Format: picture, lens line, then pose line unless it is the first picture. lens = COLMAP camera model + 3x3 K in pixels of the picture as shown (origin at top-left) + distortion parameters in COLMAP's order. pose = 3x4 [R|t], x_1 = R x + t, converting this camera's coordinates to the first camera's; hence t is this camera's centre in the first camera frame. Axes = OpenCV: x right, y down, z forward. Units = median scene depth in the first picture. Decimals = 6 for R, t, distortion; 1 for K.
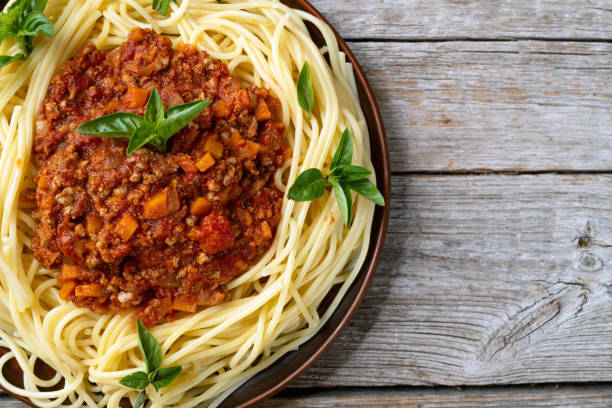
lens RADIAL K [[1009.0, 0, 306.0], [0, 1009.0, 204.0], [0, 0, 1]] dist [-0.058863, -0.036609]
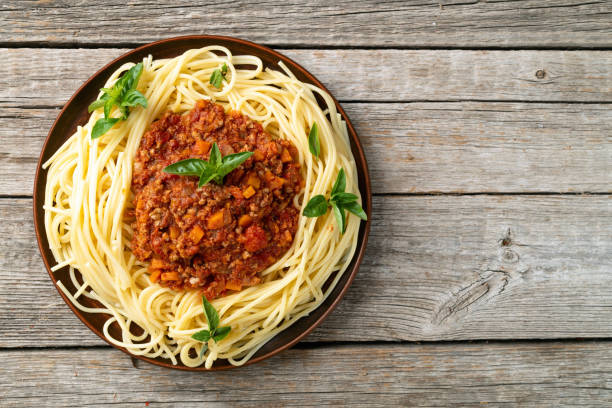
lens RADIAL K [[1009.0, 0, 306.0], [0, 1009.0, 204.0], [0, 0, 1]] dist [-0.058863, -0.036609]
pose [[0.999956, 0.003009, 0.008870, -0.025582], [-0.003248, 0.999629, 0.027051, -0.060479], [-0.008786, -0.027079, 0.999595, -0.482059]]
